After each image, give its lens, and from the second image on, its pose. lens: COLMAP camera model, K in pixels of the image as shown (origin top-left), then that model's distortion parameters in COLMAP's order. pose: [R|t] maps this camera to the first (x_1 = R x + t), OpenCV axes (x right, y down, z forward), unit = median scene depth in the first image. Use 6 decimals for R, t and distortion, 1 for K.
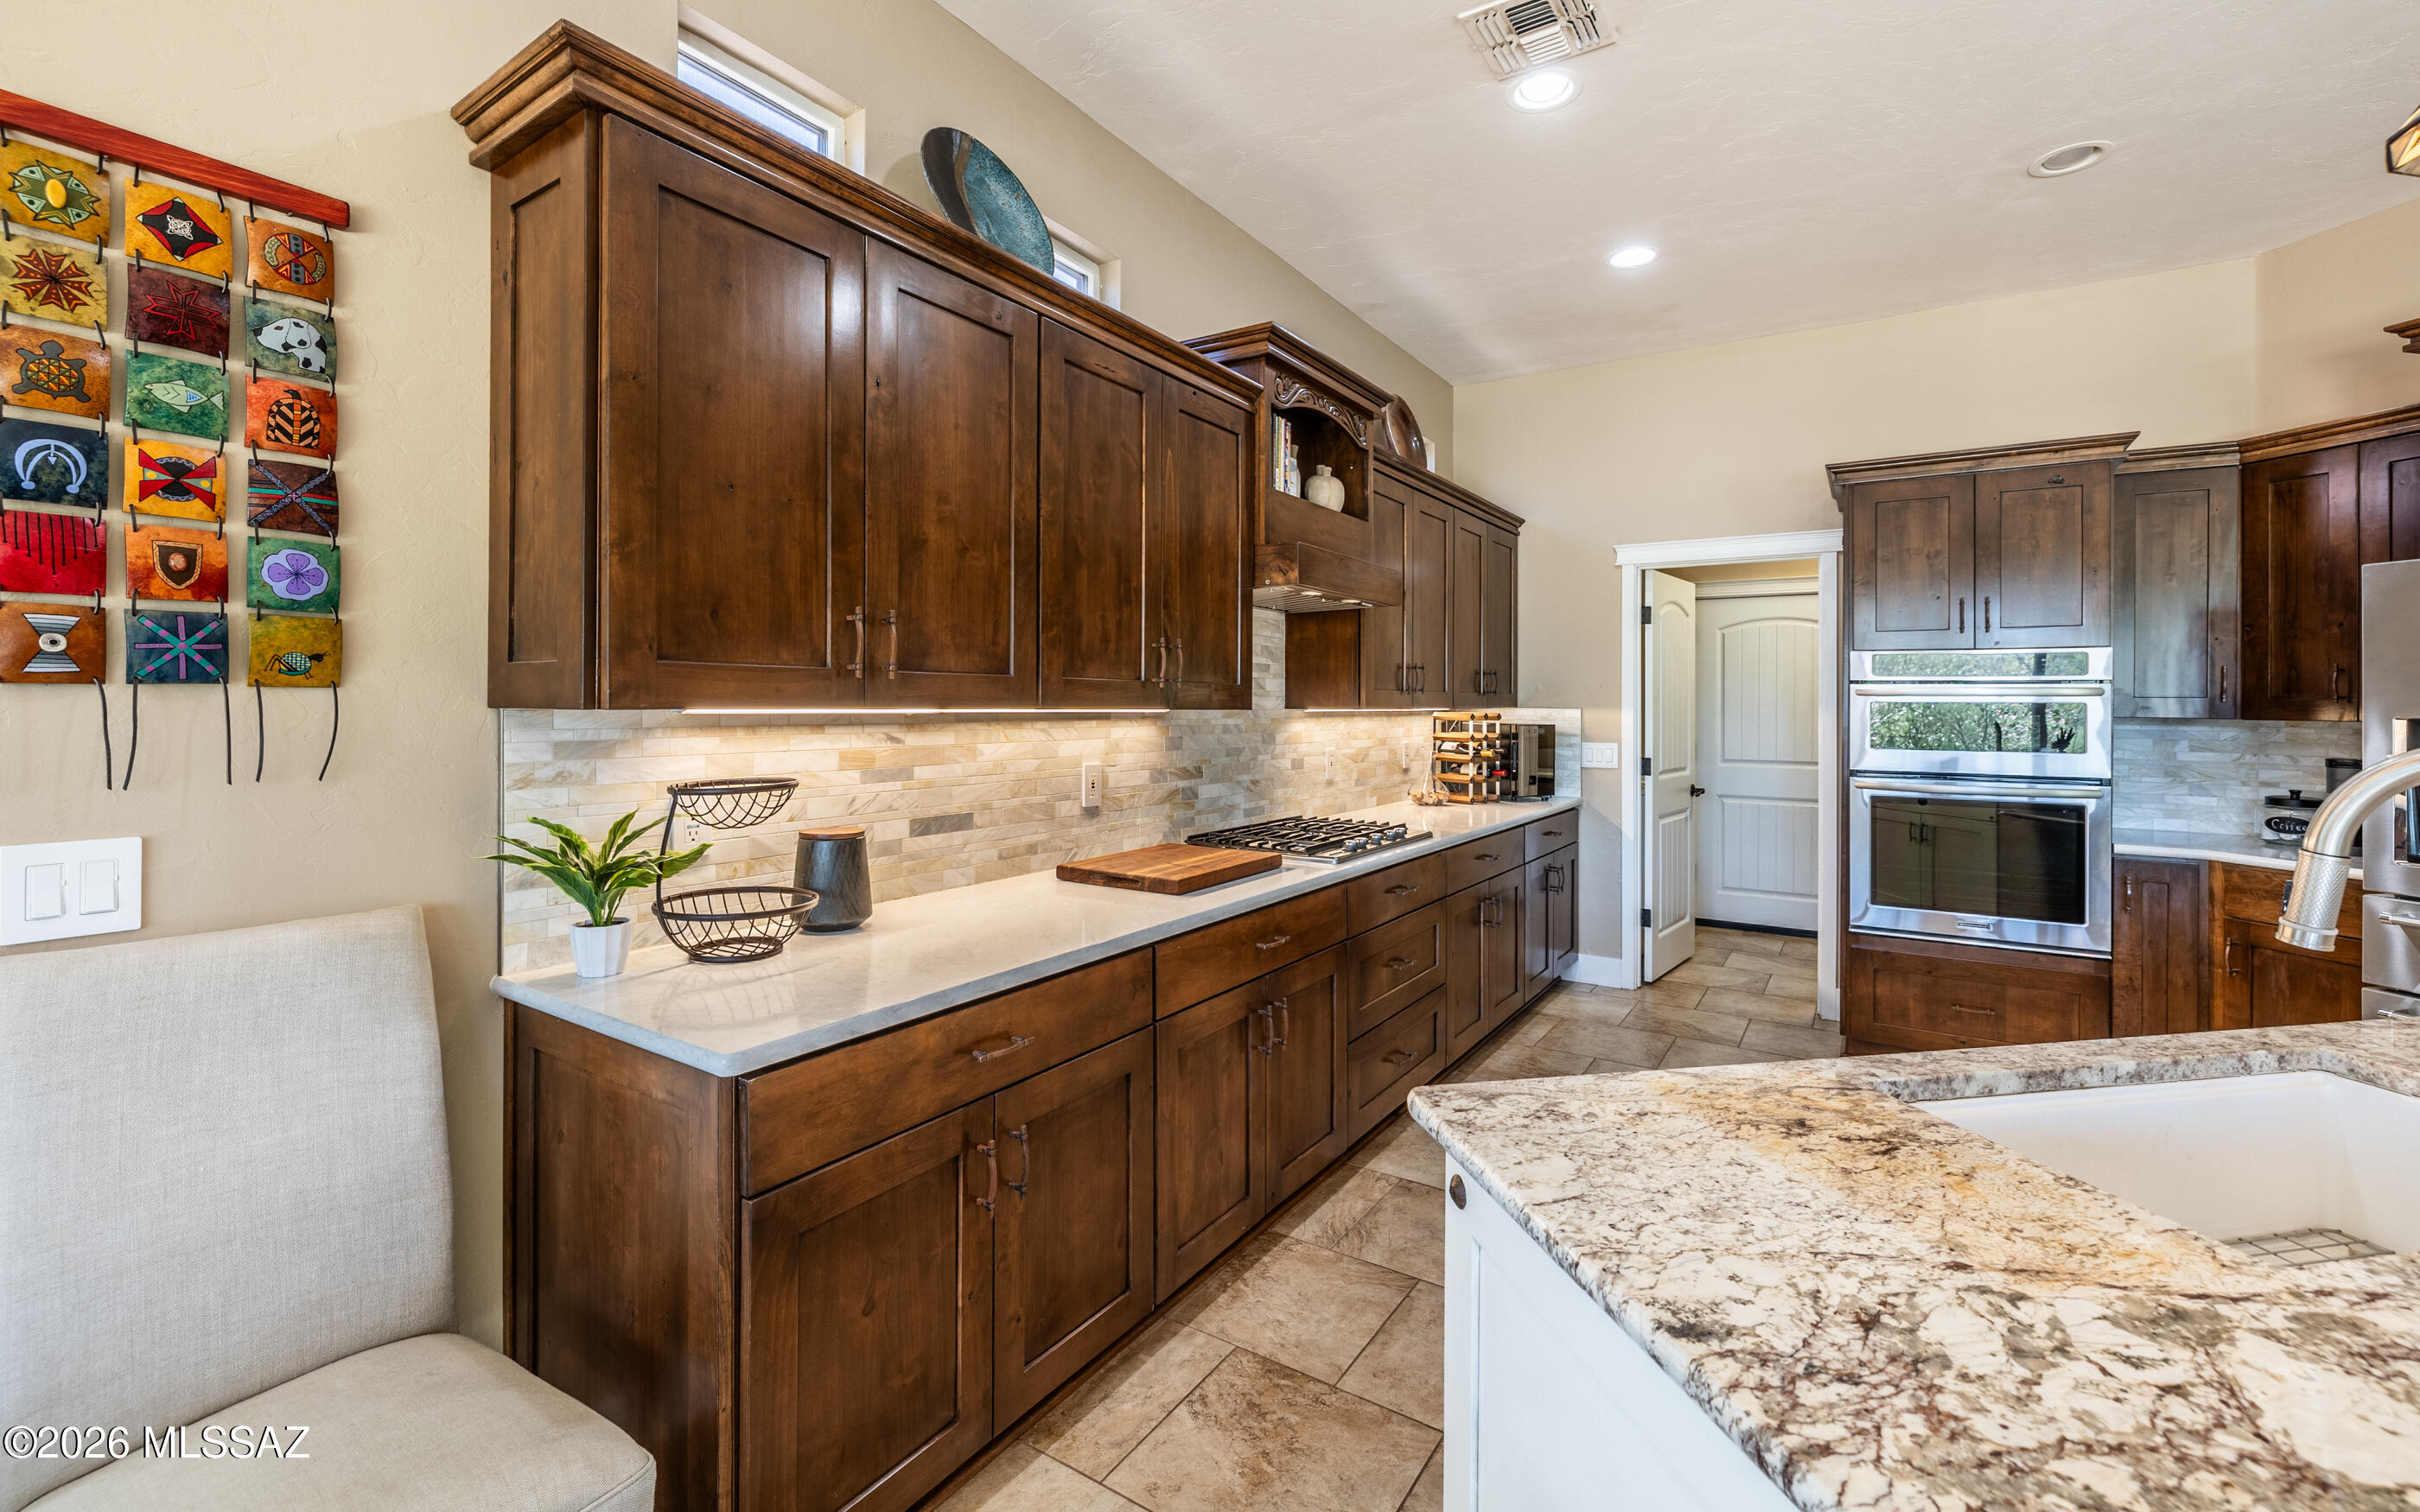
lens RADIAL K [[1035.8, 0, 1105.7], [0, 1035.8, 706.5], [0, 0, 1]] dist [-0.003739, 0.001201]
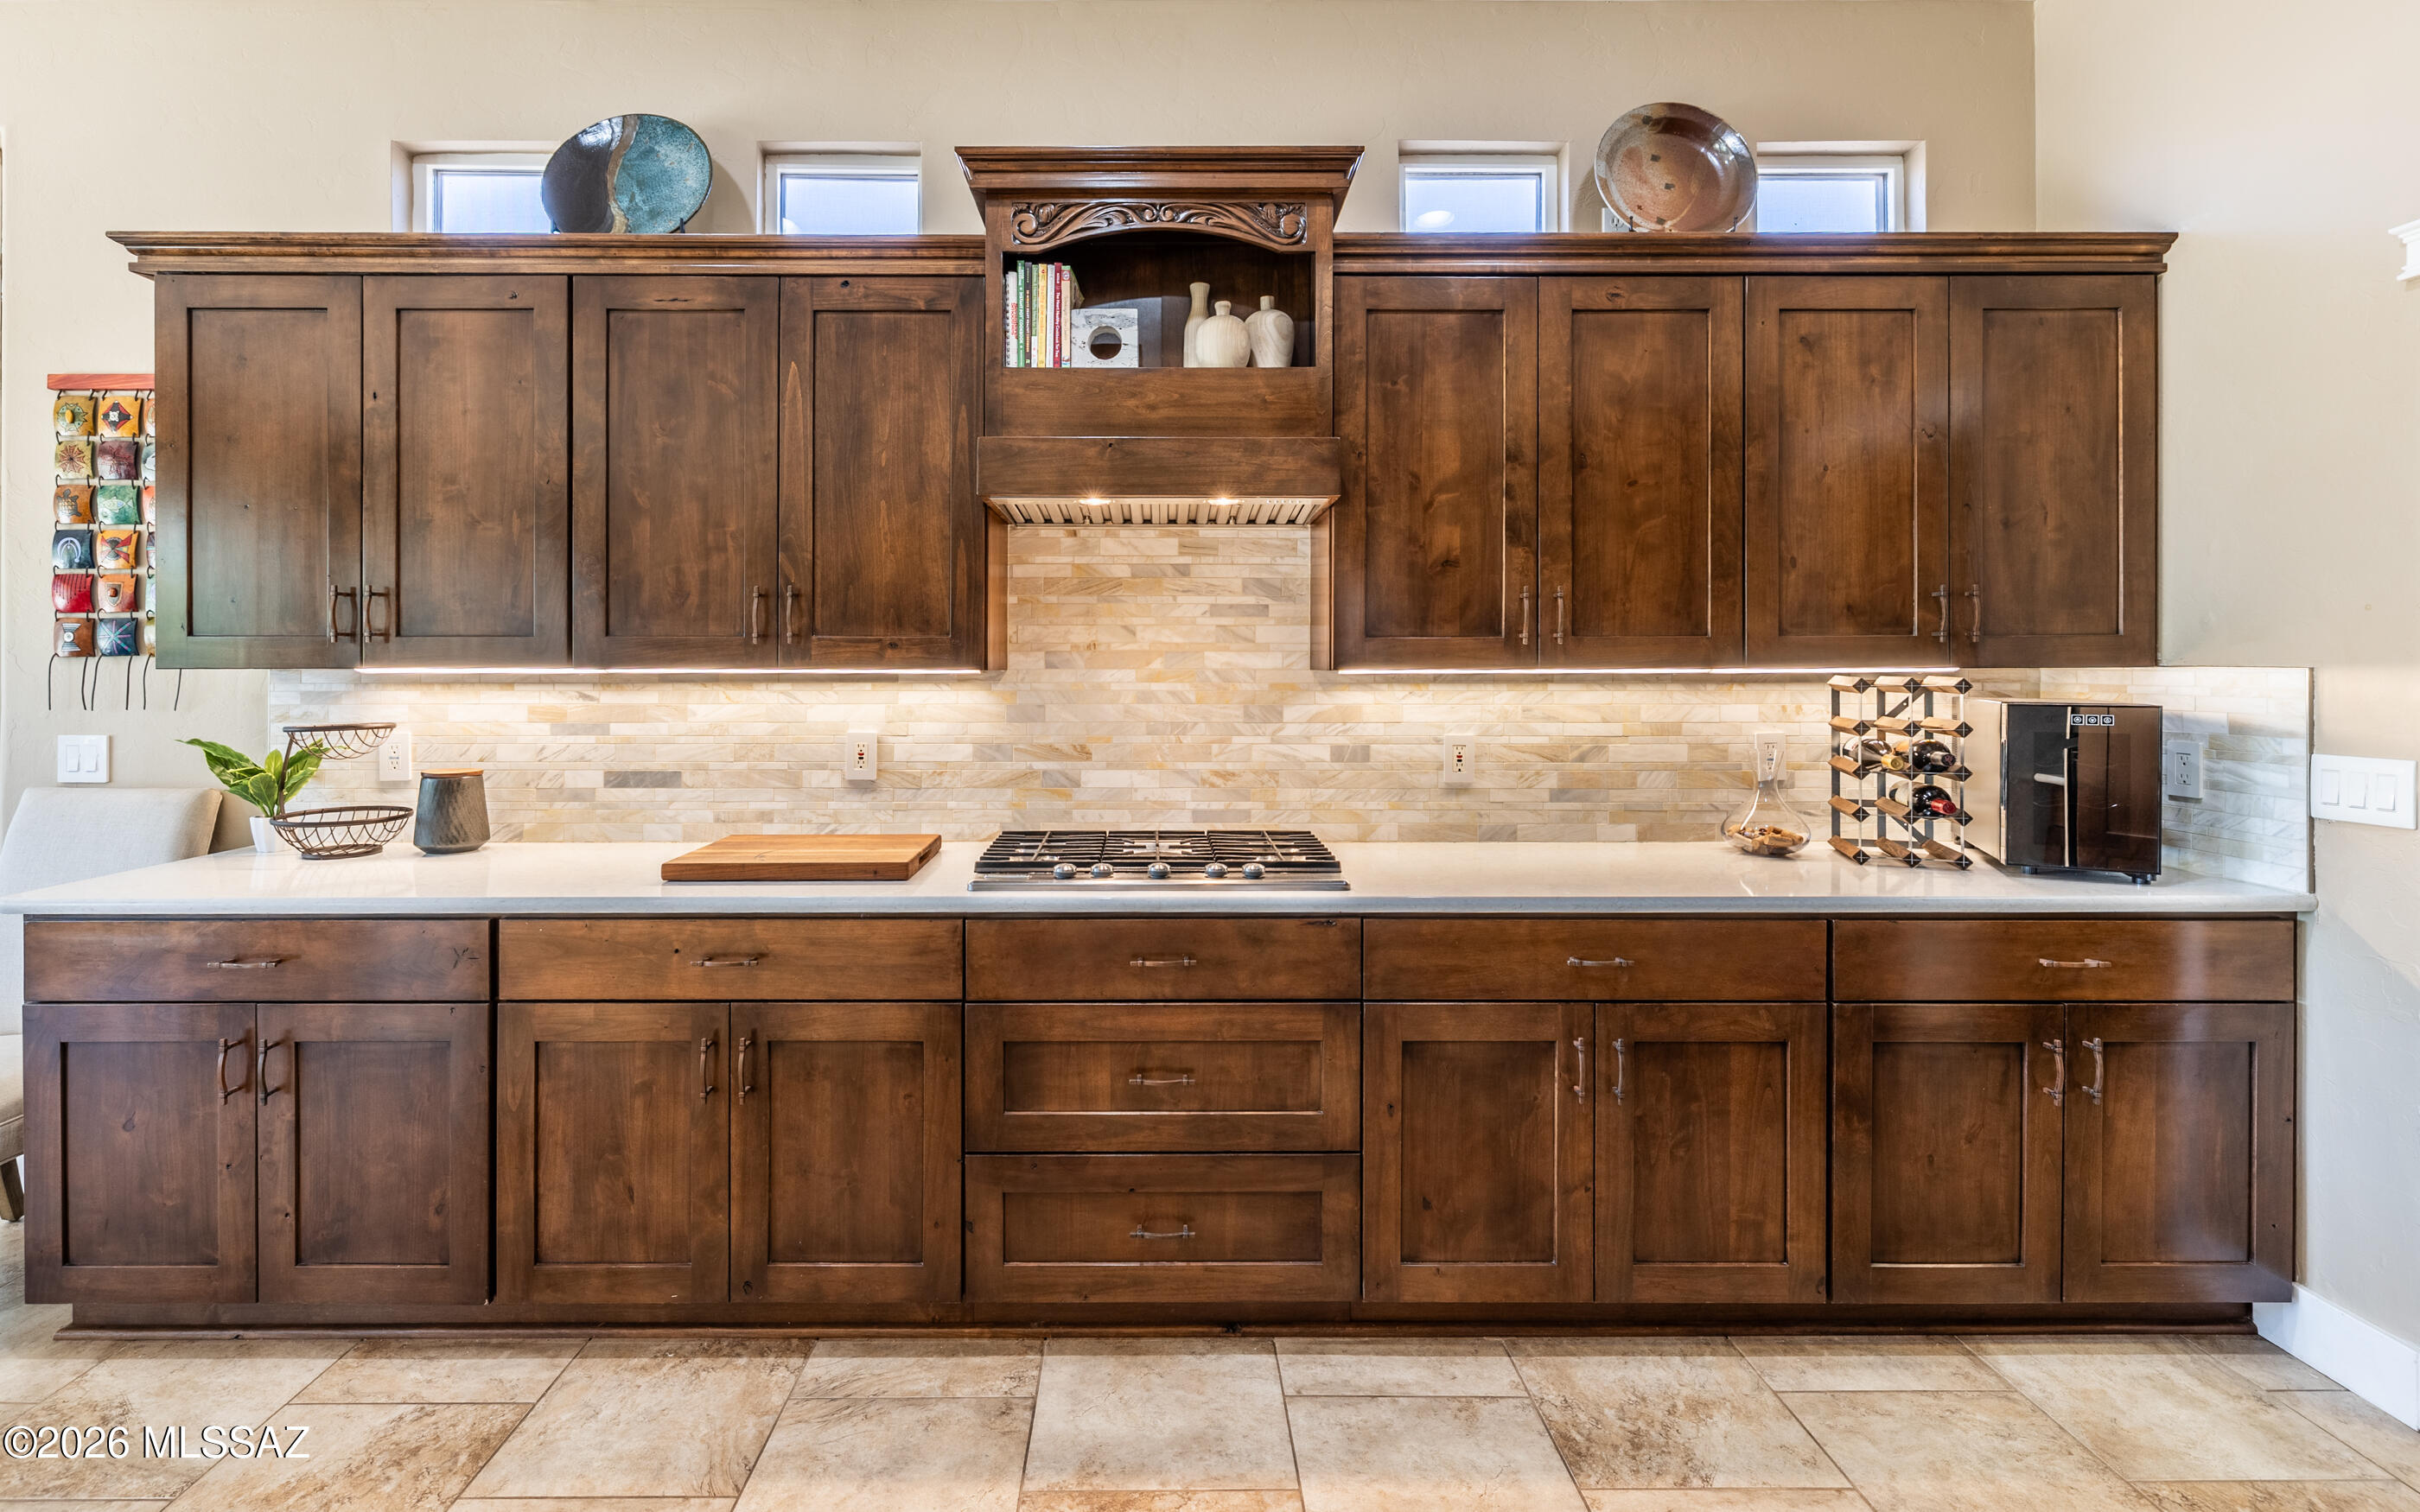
lens RADIAL K [[1035.8, 0, 1142.2], [0, 1035.8, 673.1], [0, 0, 1]] dist [-0.003739, 0.001201]
pose [[0.591600, -0.000490, -0.806232, 0.974957], [0.001212, 0.999999, 0.000282, 0.006212], [0.806231, -0.001144, 0.591600, 0.777344]]
